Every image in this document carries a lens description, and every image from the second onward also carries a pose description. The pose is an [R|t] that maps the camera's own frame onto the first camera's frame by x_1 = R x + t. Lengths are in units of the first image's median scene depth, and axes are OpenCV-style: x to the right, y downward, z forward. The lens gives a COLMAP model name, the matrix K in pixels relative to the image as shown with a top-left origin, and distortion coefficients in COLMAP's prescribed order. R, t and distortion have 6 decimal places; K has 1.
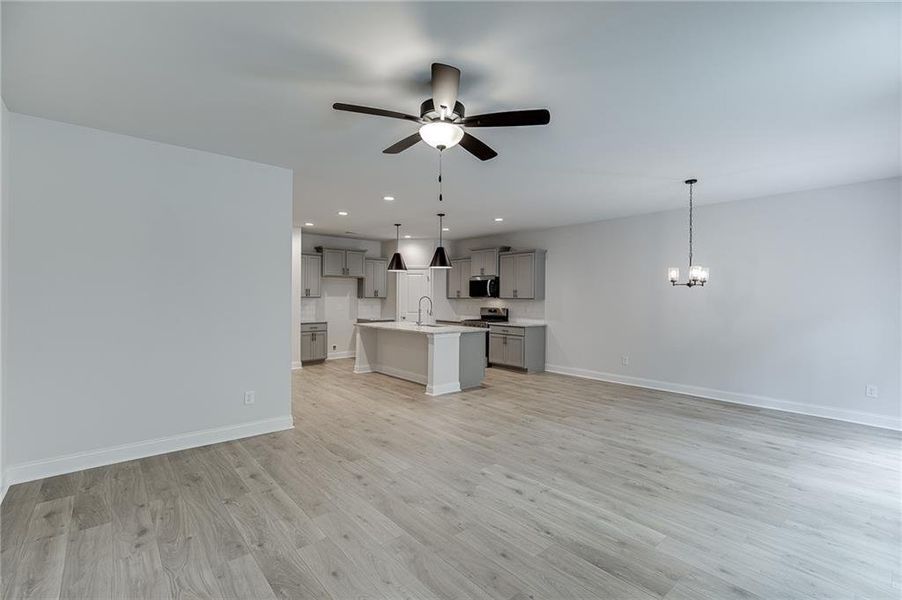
lens RADIAL K [[409.6, 0, 453.9], [0, 409.6, 296.0], [0, 0, 1]] dist [-0.012283, 0.003056]
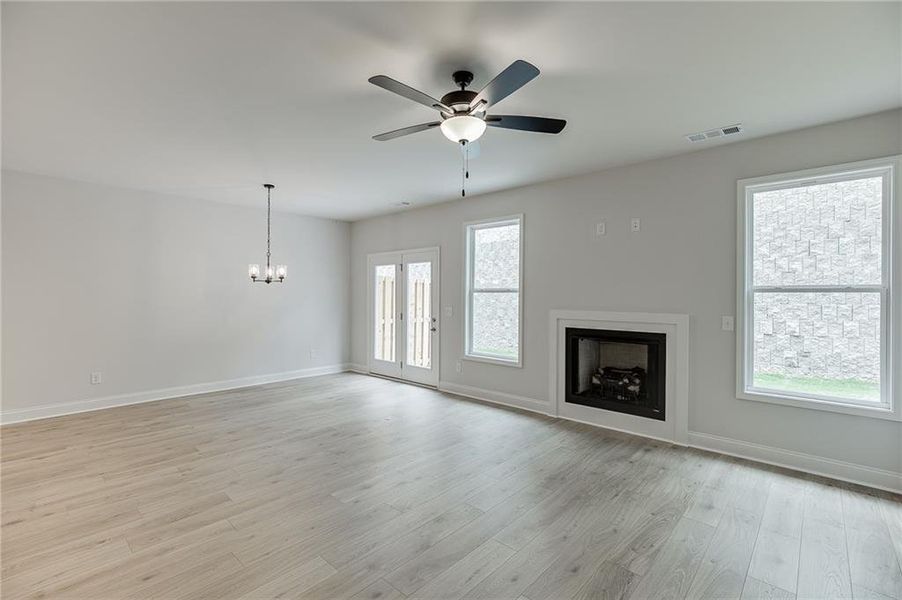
lens RADIAL K [[409.6, 0, 455.5], [0, 409.6, 296.3], [0, 0, 1]] dist [-0.012283, 0.003056]
pose [[-0.121836, -0.009011, 0.992509, -0.745191], [-0.007597, 0.999938, 0.008146, -0.001036], [-0.992521, -0.006548, -0.121896, 0.848673]]
